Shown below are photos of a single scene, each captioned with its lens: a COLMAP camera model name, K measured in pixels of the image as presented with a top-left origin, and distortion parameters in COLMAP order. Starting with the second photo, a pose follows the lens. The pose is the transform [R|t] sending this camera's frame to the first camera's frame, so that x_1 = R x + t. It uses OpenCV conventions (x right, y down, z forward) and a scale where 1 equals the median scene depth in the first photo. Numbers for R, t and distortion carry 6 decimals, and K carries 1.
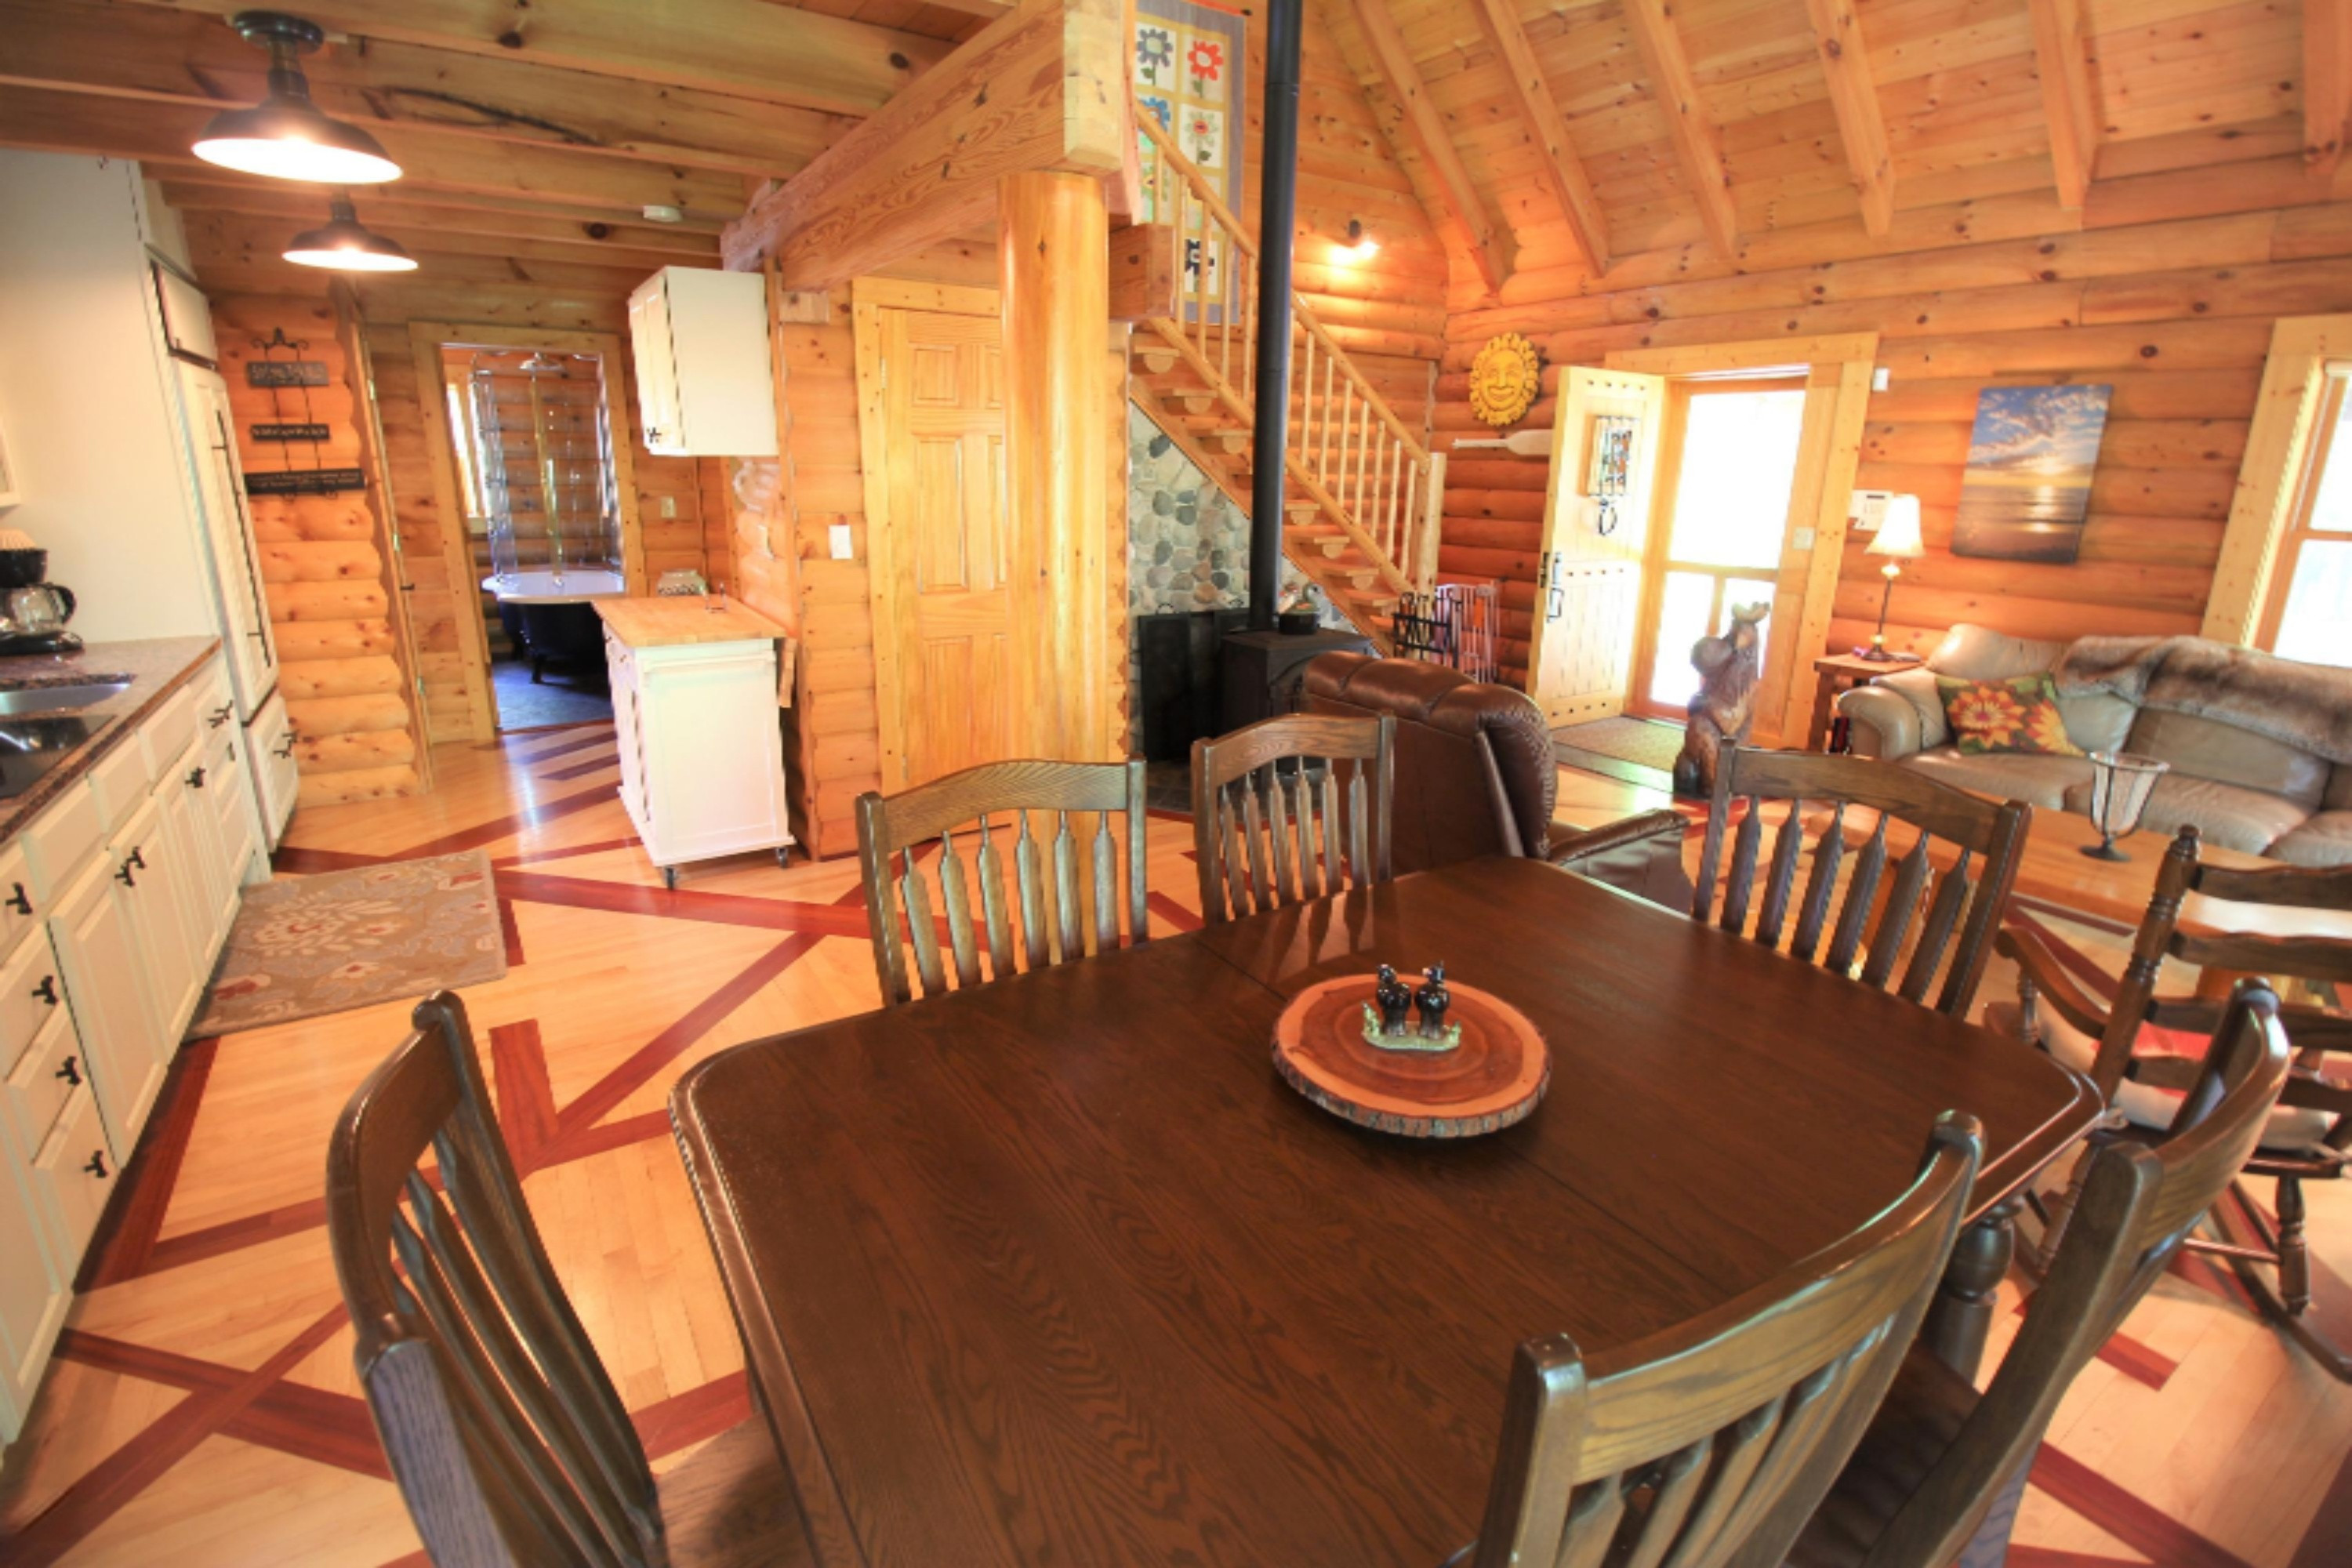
lens RADIAL K [[1115.3, 0, 1176.0], [0, 1115.3, 784.0], [0, 0, 1]] dist [-0.001214, -0.000353]
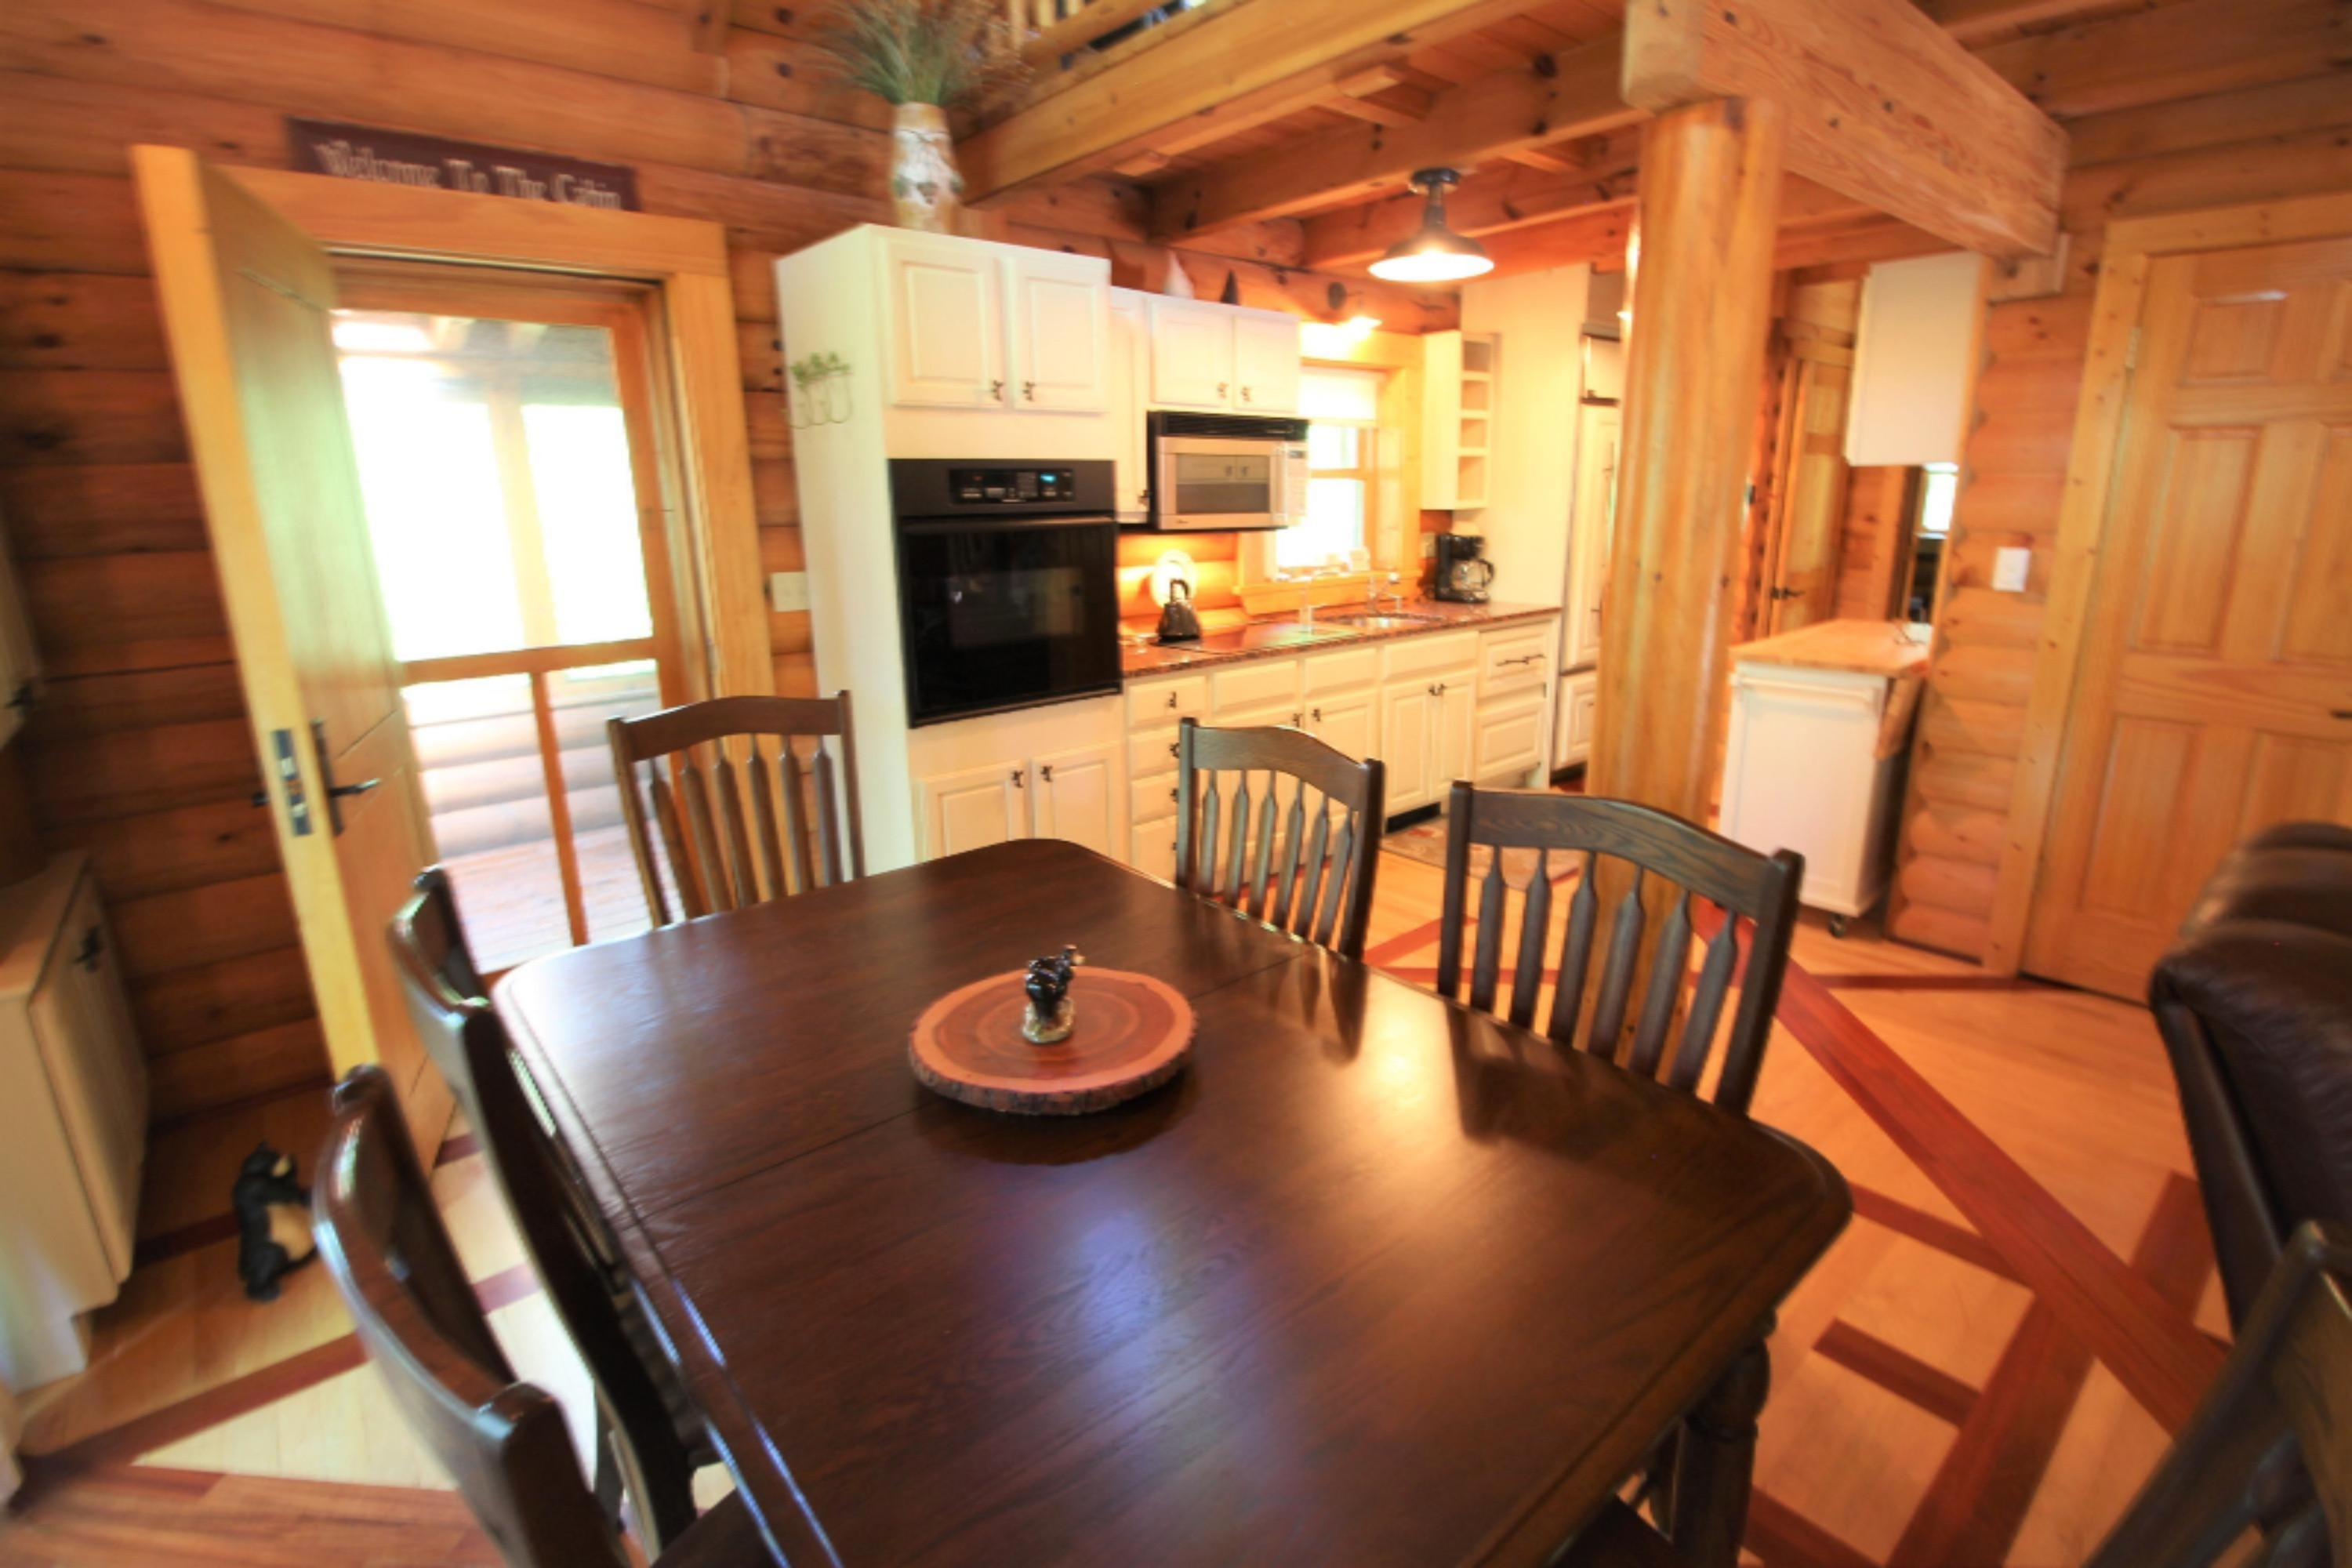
lens RADIAL K [[1115.3, 0, 1176.0], [0, 1115.3, 784.0], [0, 0, 1]] dist [-0.001214, -0.000353]
pose [[0.141874, 0.248848, -0.958095, 0.433833], [-0.269138, 0.941121, 0.204586, -0.080918], [0.952595, 0.228834, 0.200495, 0.330109]]
